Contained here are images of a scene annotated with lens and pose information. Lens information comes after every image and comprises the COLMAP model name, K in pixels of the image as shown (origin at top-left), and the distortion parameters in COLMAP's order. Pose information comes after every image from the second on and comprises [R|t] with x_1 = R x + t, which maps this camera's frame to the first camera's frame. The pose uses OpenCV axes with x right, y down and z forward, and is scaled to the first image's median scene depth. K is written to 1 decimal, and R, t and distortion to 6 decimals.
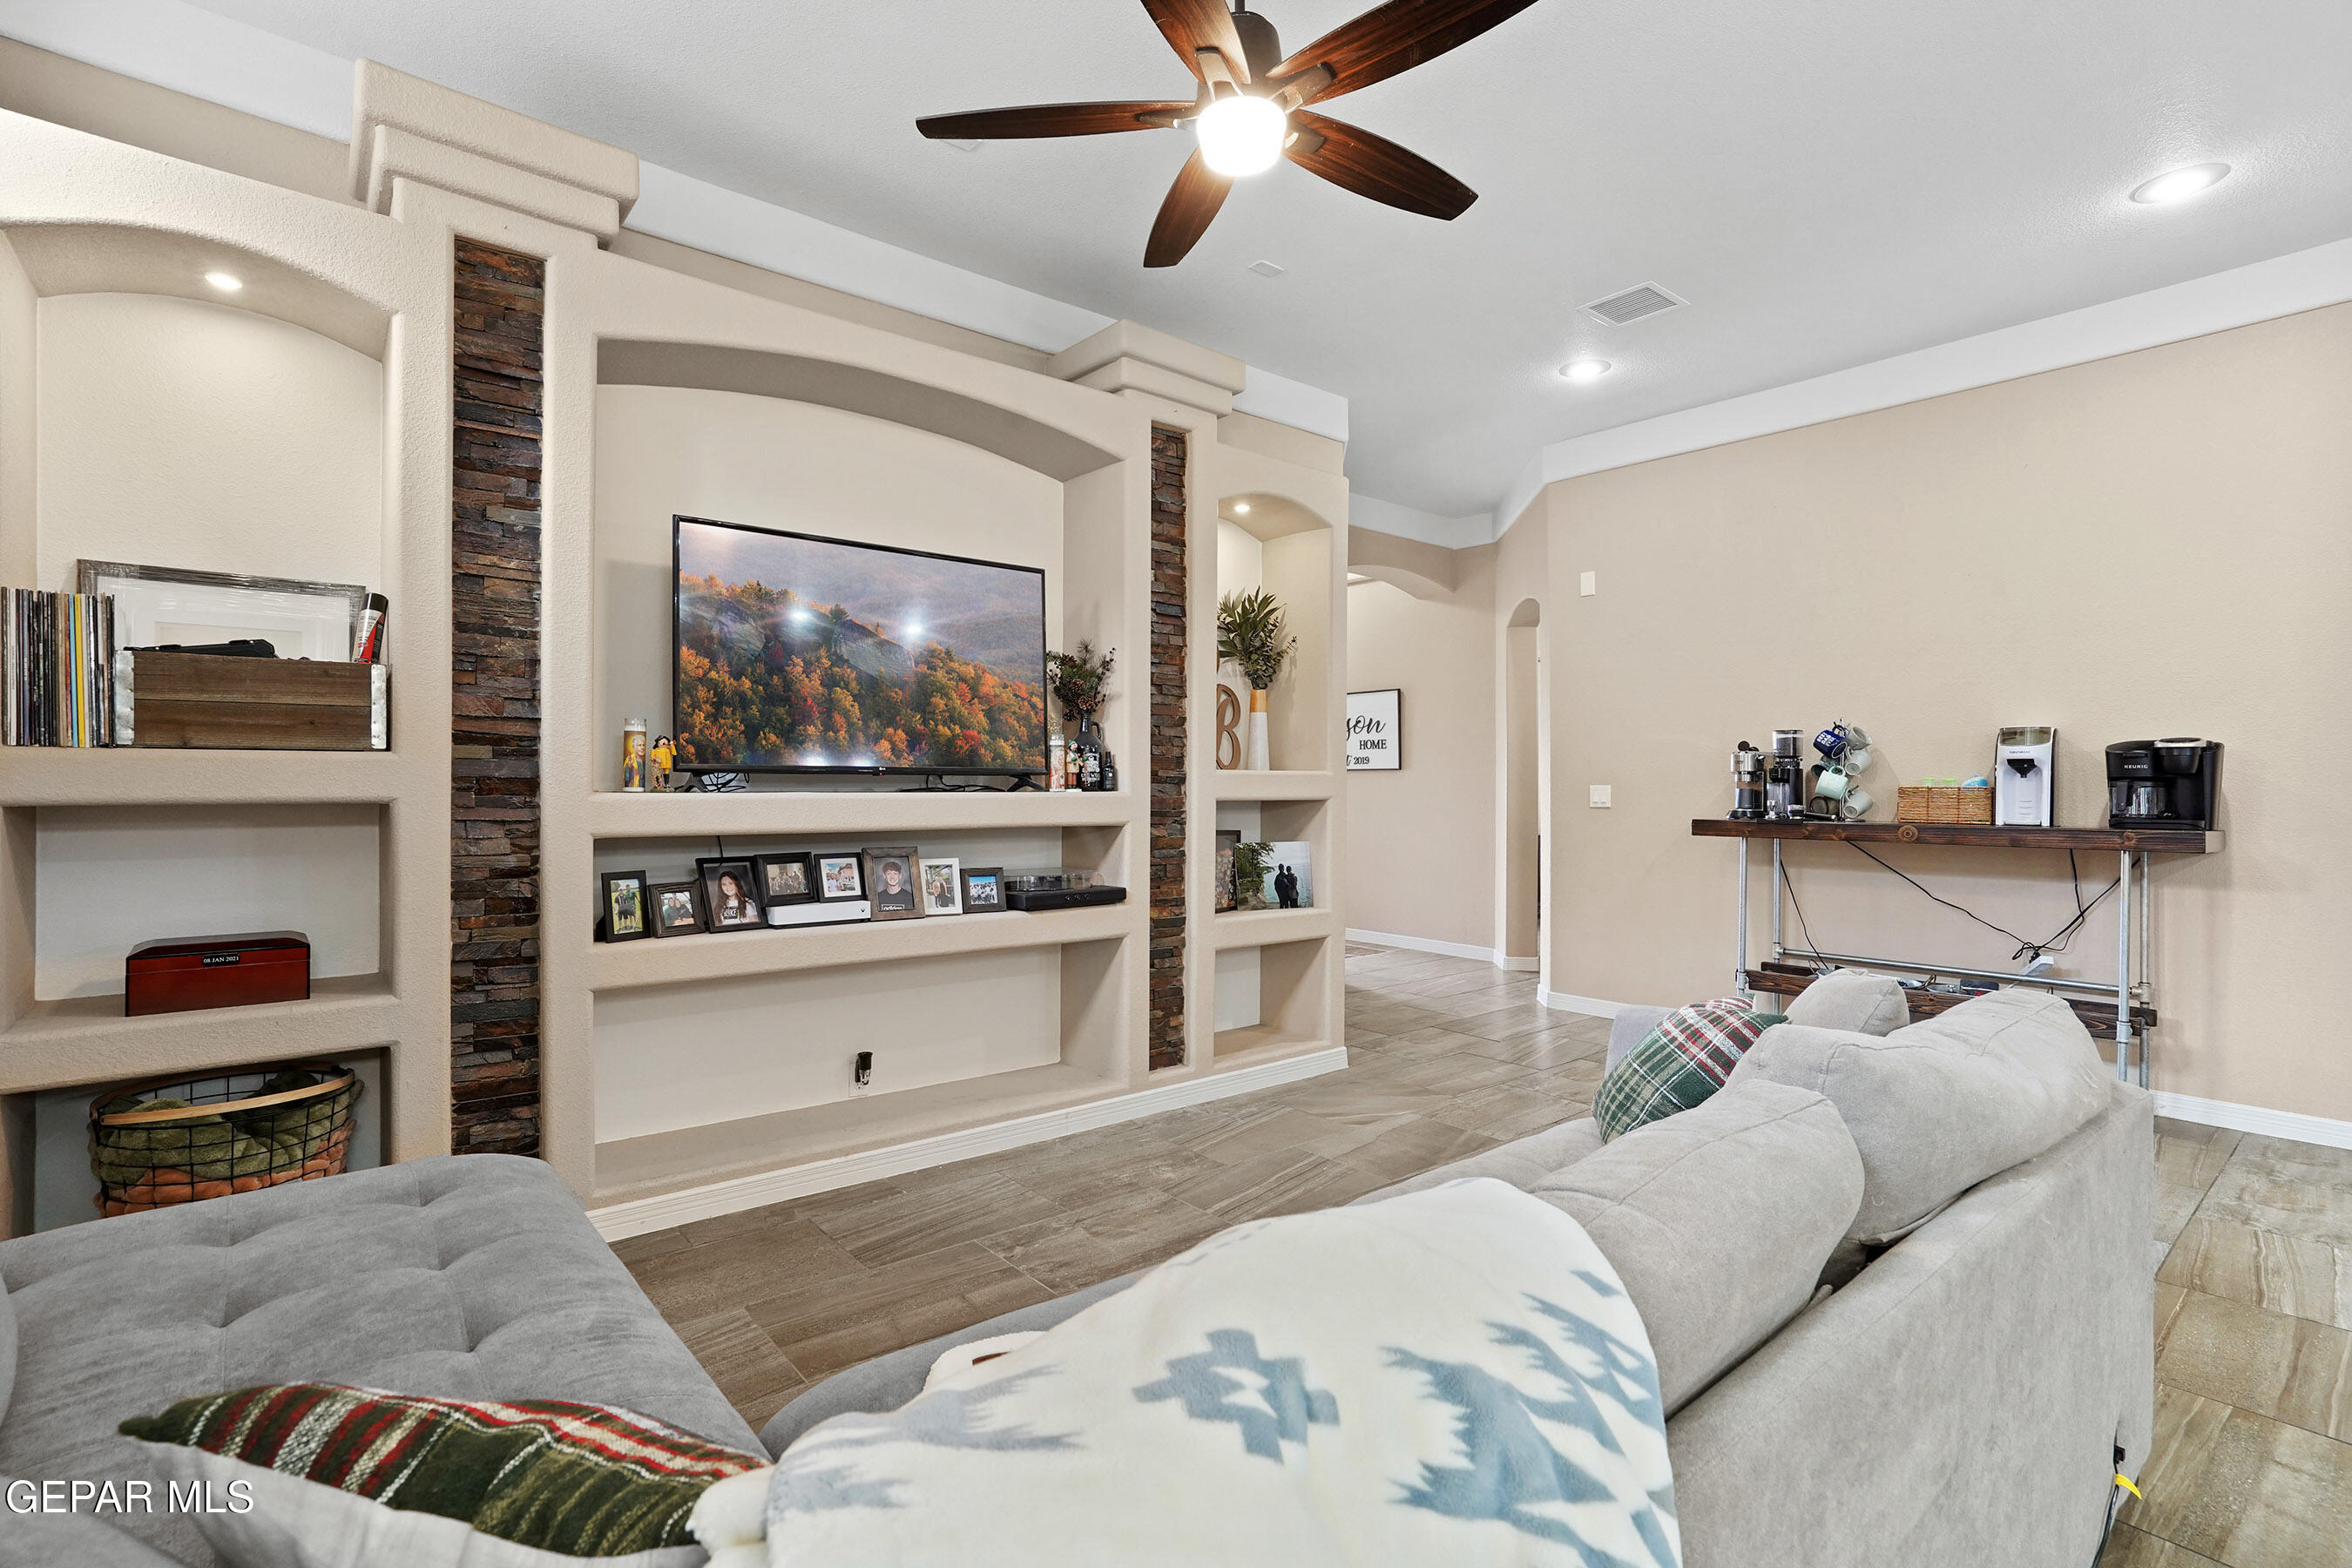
lens RADIAL K [[1088.6, 0, 1177.5], [0, 1088.6, 793.3], [0, 0, 1]] dist [-0.042025, 0.008581]
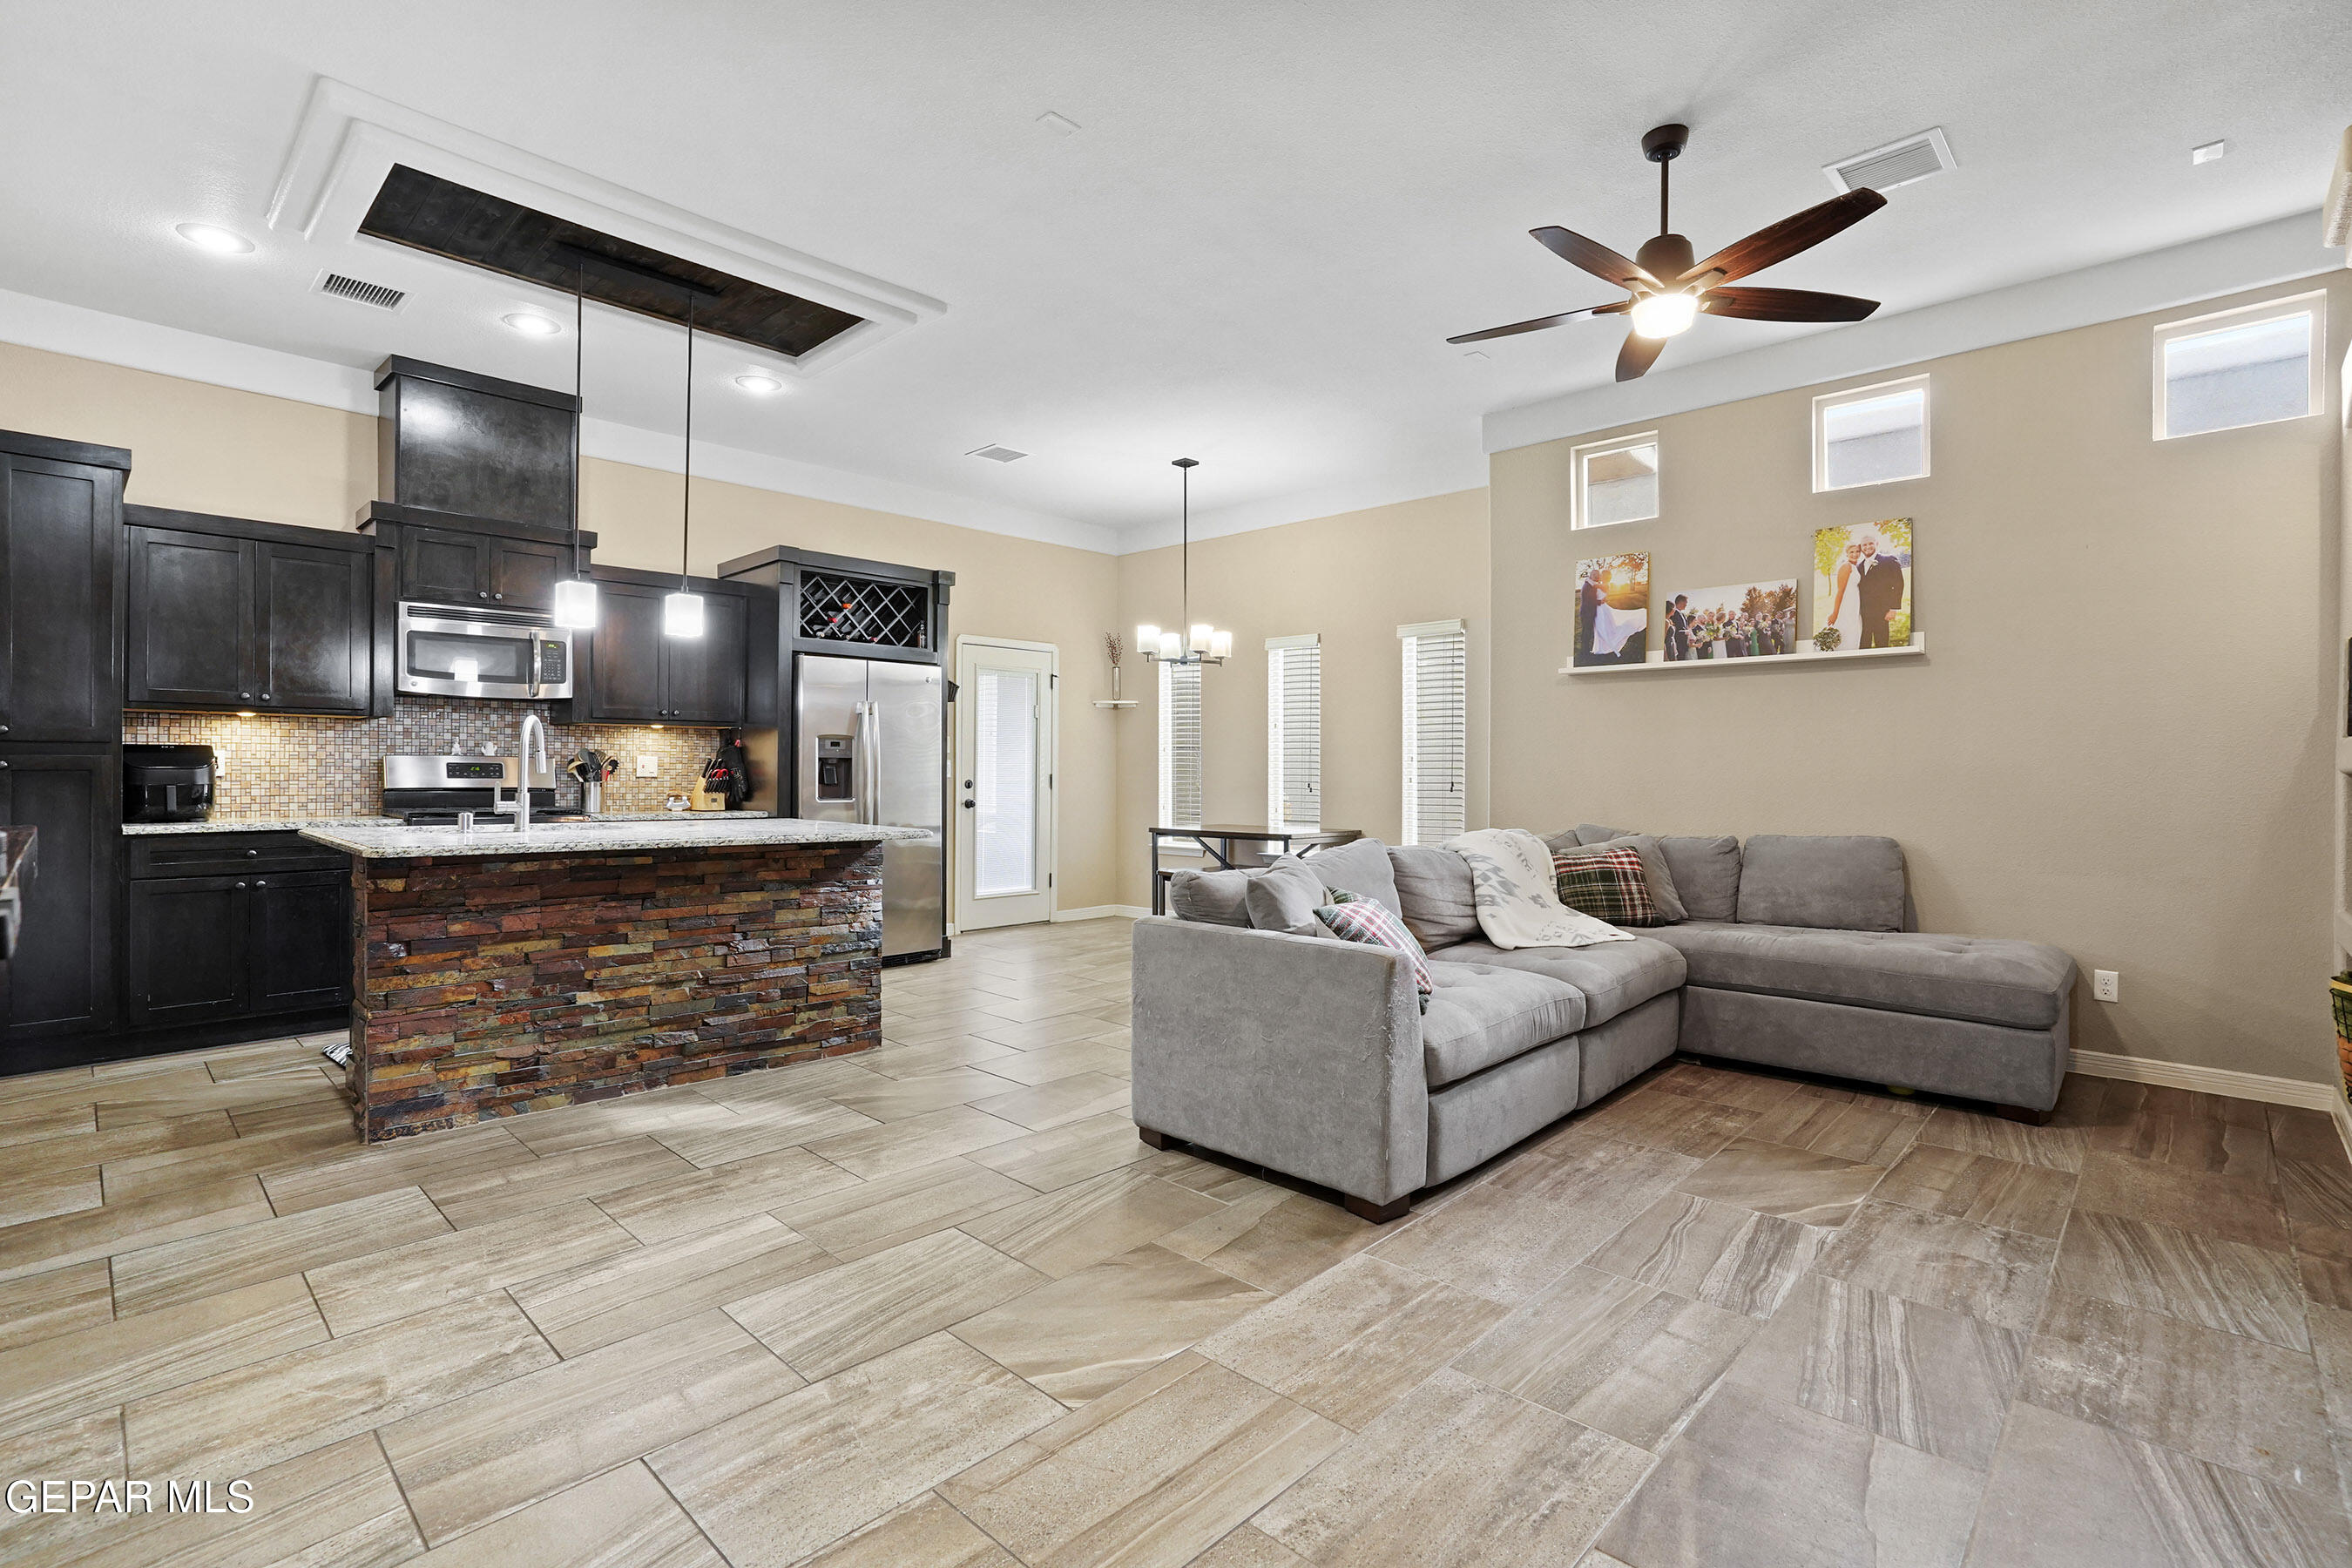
lens RADIAL K [[1088.6, 0, 1175.4], [0, 1088.6, 784.2], [0, 0, 1]] dist [-0.042025, 0.008581]
pose [[-0.994822, -0.003185, -0.101581, 0.526947], [-0.005428, 0.999747, 0.021813, 0.001937], [0.101486, 0.022251, -0.994588, 1.434271]]
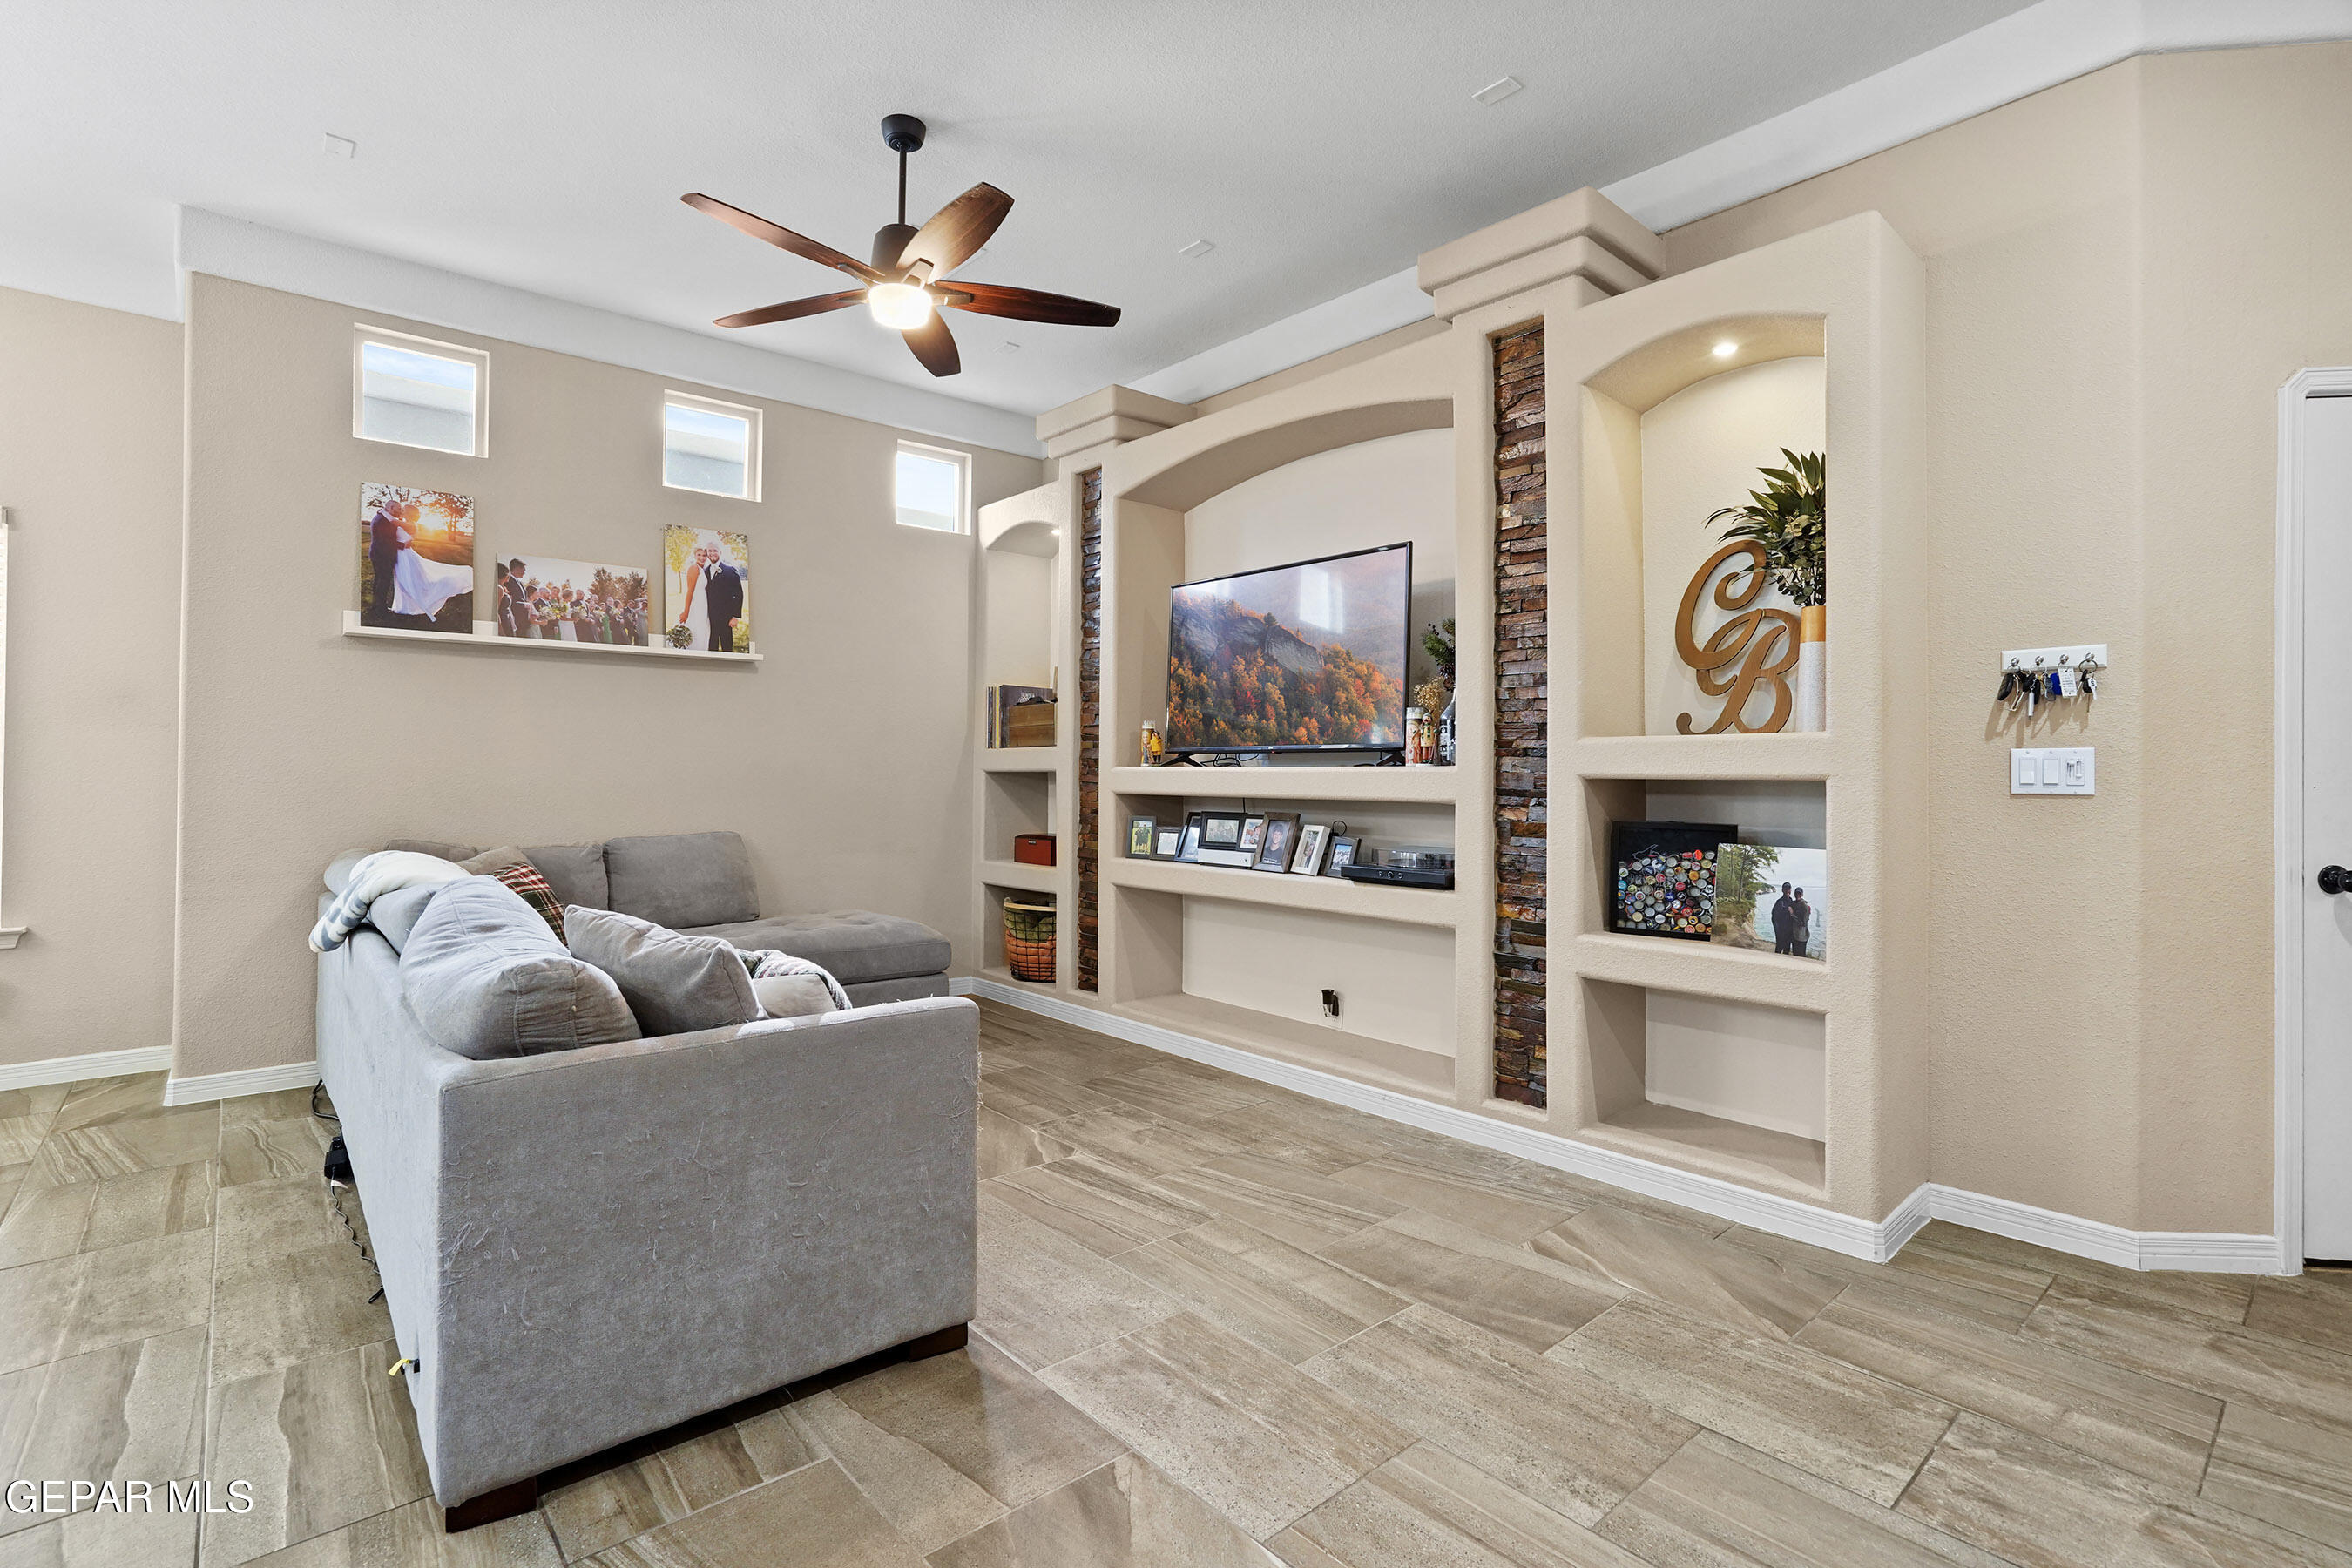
lens RADIAL K [[1088.6, 0, 1135.7], [0, 1088.6, 766.8], [0, 0, 1]] dist [-0.042025, 0.008581]
pose [[0.004459, -0.009605, -0.999944, 0.901465], [-0.013893, 0.999857, -0.009666, 0.012044], [0.999894, 0.013936, 0.004325, 0.788975]]
